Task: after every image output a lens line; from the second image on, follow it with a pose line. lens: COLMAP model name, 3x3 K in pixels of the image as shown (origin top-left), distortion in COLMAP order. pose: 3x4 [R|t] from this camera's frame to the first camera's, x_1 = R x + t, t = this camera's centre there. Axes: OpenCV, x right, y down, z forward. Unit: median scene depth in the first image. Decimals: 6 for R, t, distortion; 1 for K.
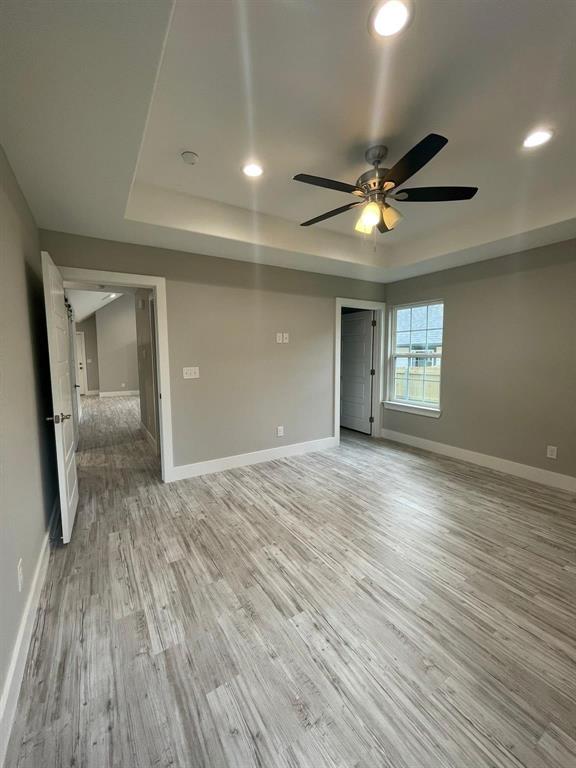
lens RADIAL K [[310.6, 0, 288.0], [0, 310.6, 384.0], [0, 0, 1]] dist [-0.001959, 0.000890]
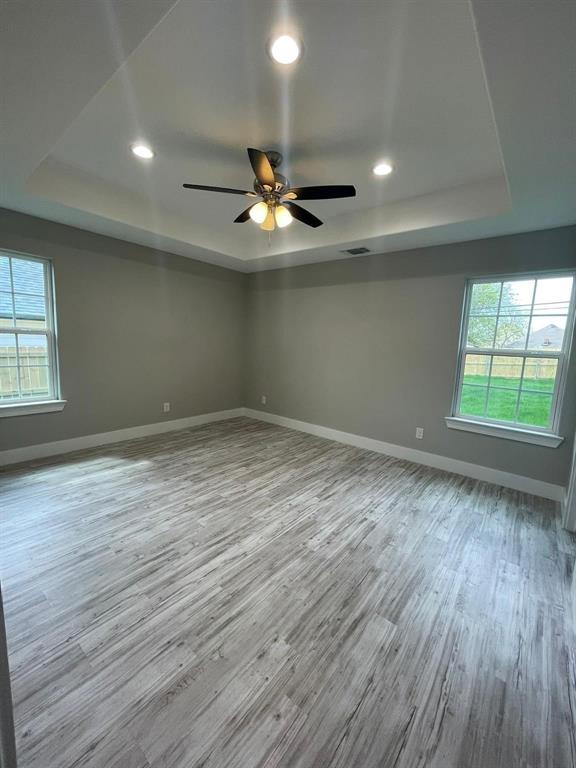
lens RADIAL K [[310.6, 0, 288.0], [0, 310.6, 384.0], [0, 0, 1]] dist [-0.001959, 0.000890]
pose [[-0.322617, -0.137954, 0.936422, -0.773490], [0.049365, 0.985523, 0.162195, -0.100640], [-0.945241, 0.098553, -0.311136, 1.202131]]
